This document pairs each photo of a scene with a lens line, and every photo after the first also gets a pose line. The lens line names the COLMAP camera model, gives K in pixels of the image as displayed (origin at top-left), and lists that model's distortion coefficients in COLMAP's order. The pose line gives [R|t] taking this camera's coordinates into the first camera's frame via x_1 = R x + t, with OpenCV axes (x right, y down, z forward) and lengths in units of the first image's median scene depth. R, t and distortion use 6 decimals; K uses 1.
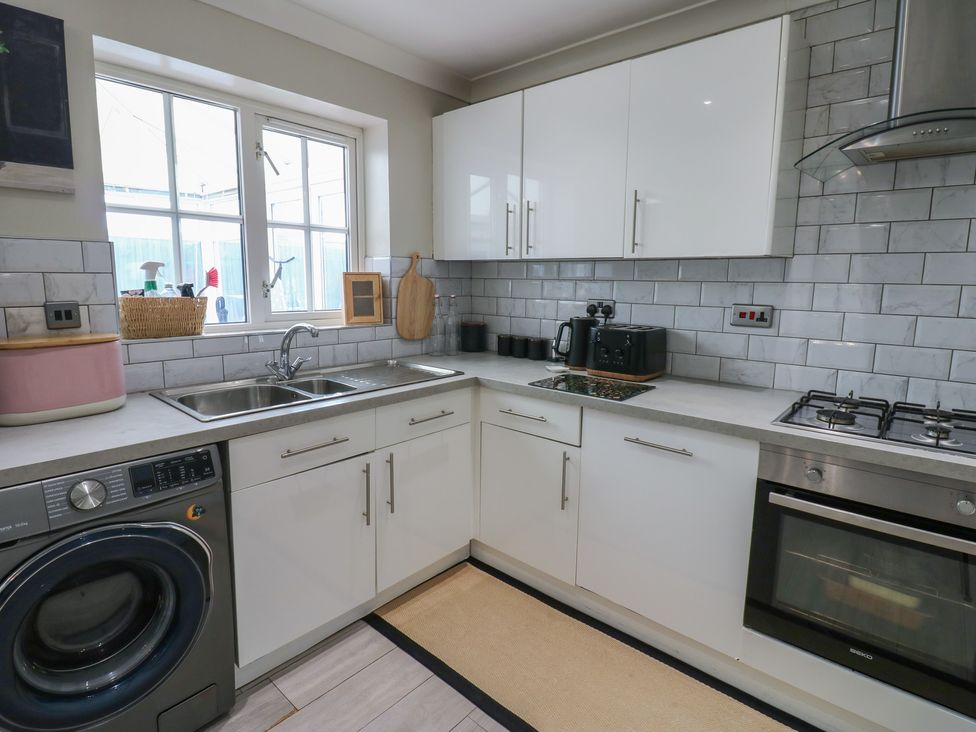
lens RADIAL K [[515.3, 0, 494.2], [0, 515.3, 355.1], [0, 0, 1]] dist [0.008665, -0.013454]
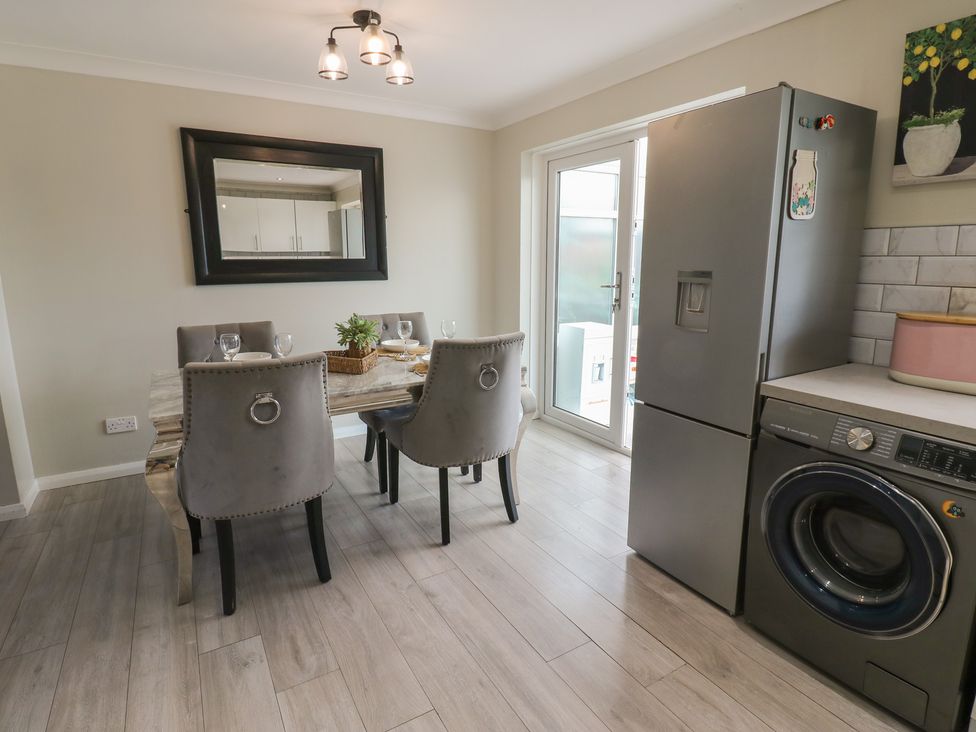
lens RADIAL K [[524.8, 0, 487.6], [0, 524.8, 351.8], [0, 0, 1]] dist [-0.003510, -0.003435]
pose [[-0.295503, 0.157163, -0.942326, 0.359094], [-0.143217, 0.967941, 0.206346, -0.033597], [0.944546, 0.195933, -0.263521, 0.269773]]
